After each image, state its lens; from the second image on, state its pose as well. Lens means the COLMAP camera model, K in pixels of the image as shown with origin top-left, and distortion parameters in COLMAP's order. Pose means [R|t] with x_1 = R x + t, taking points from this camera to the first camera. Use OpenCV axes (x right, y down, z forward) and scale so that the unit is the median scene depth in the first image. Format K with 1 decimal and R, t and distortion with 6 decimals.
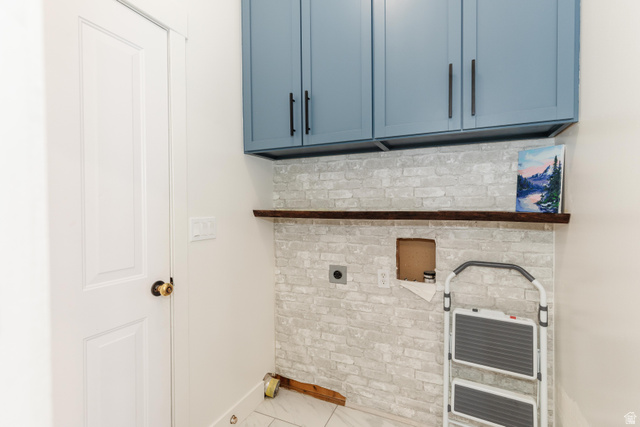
lens RADIAL K [[265.4, 0, 321.5], [0, 265.4, 211.3], [0, 0, 1]] dist [0.002940, 0.000163]
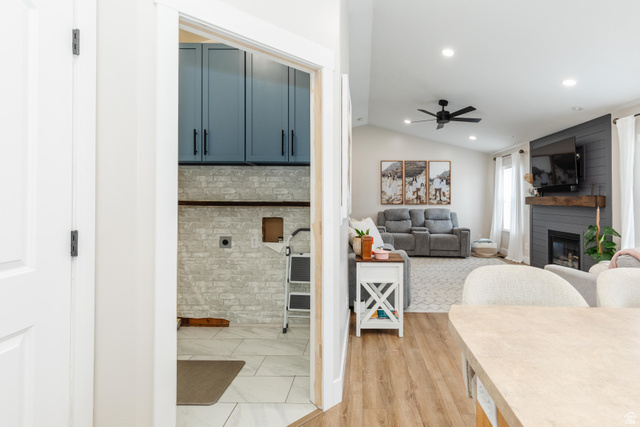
lens RADIAL K [[304.0, 0, 344.2], [0, 304.0, 196.2], [0, 0, 1]] dist [0.005928, -0.000076]
pose [[0.928337, 0.014215, 0.371469, 0.042859], [-0.004645, 0.999634, -0.026644, 0.013398], [-0.371712, 0.023009, 0.928063, -0.944823]]
